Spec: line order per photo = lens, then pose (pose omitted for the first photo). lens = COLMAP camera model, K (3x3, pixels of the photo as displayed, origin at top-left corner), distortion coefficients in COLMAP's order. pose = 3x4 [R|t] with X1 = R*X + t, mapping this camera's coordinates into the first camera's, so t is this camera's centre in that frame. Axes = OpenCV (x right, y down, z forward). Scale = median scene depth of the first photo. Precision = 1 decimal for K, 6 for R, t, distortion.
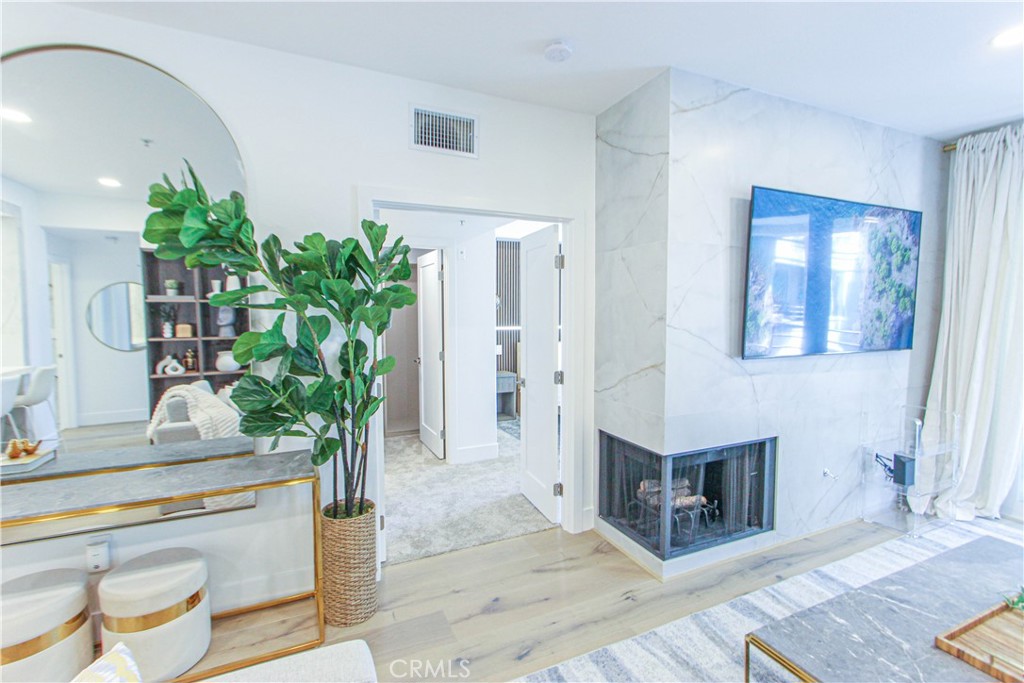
lens RADIAL K [[471.9, 0, 513.1], [0, 471.9, 340.5], [0, 0, 1]] dist [0.003847, 0.000172]
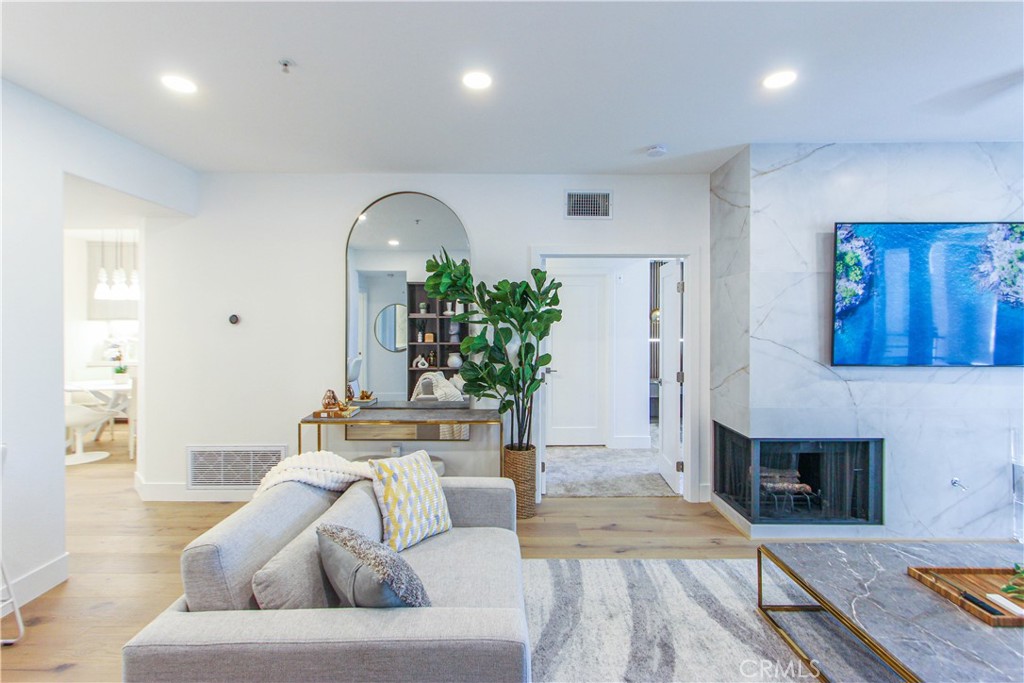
lens RADIAL K [[471.9, 0, 512.7], [0, 471.9, 334.2], [0, 0, 1]] dist [0.003847, 0.000172]
pose [[0.914338, 0.010517, -0.404815, 0.235177], [-0.026769, 0.999046, -0.034506, 0.022693], [0.404066, 0.042387, 0.913747, -0.420276]]
